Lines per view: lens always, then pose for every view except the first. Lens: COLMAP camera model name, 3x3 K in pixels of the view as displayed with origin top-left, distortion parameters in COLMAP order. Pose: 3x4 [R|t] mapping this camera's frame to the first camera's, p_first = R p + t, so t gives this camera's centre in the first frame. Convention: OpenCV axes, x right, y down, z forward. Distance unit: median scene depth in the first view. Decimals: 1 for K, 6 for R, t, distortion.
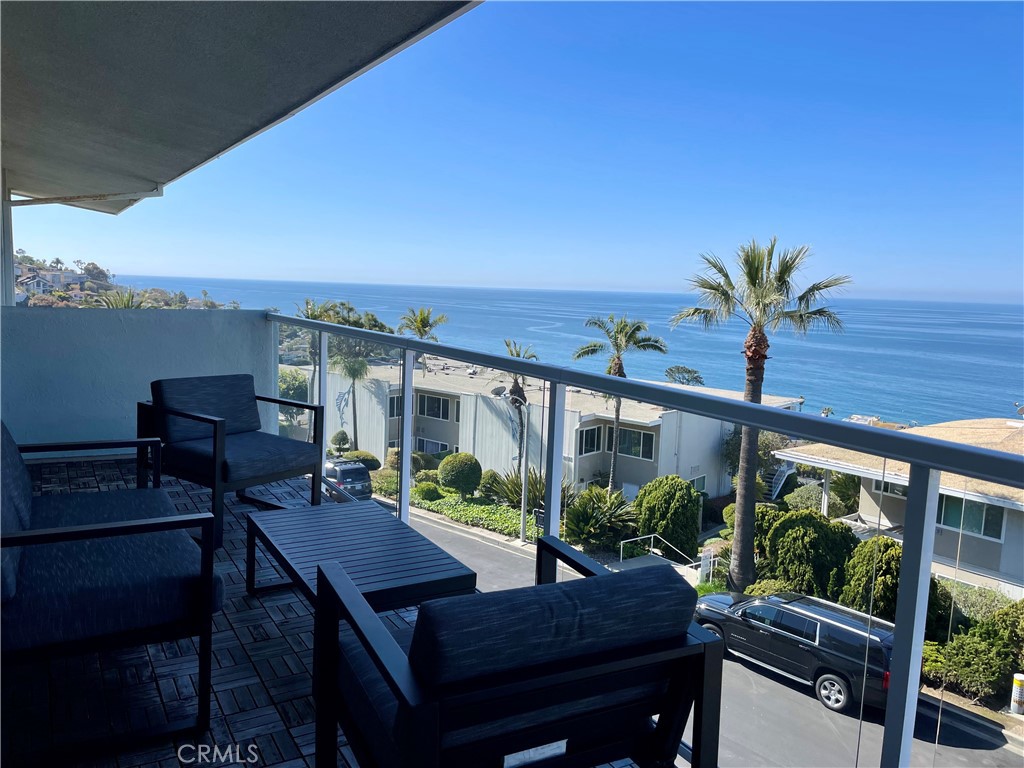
lens RADIAL K [[776.1, 0, 510.2], [0, 776.1, 381.7], [0, 0, 1]] dist [0.008059, -0.015366]
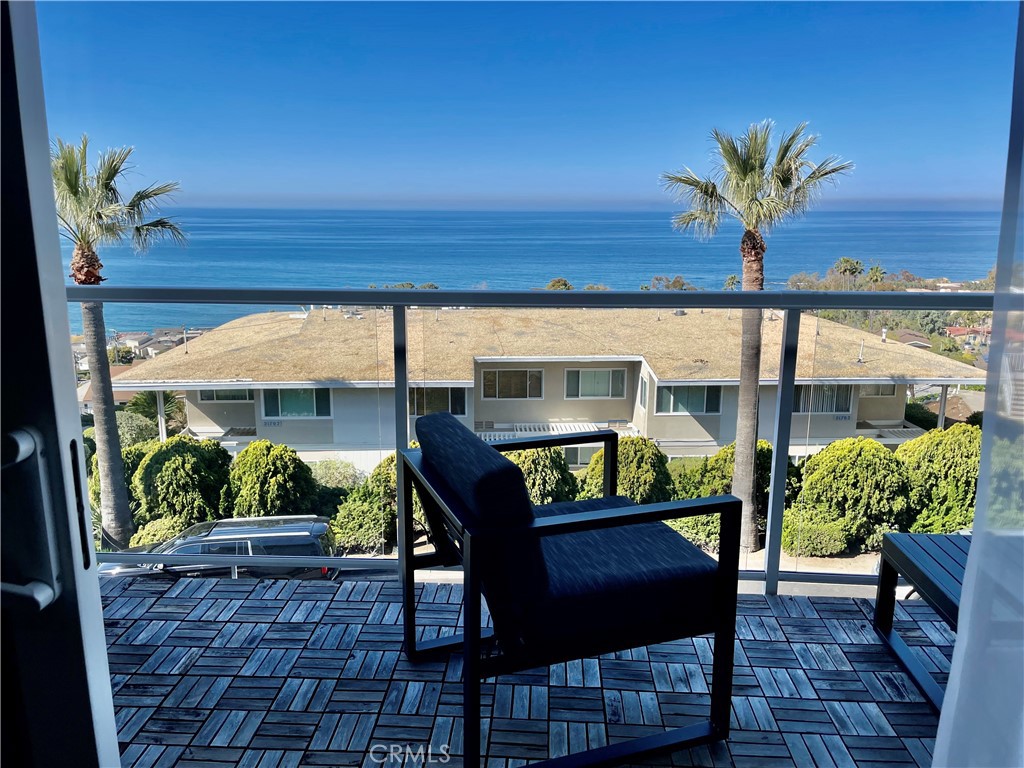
lens RADIAL K [[776.1, 0, 513.4], [0, 776.1, 382.5], [0, 0, 1]] dist [0.008059, -0.015366]
pose [[0.546489, -0.214250, 0.809597, -0.148051], [0.116034, 0.976768, 0.180166, -0.022131], [-0.829389, -0.004518, 0.558654, 0.140574]]
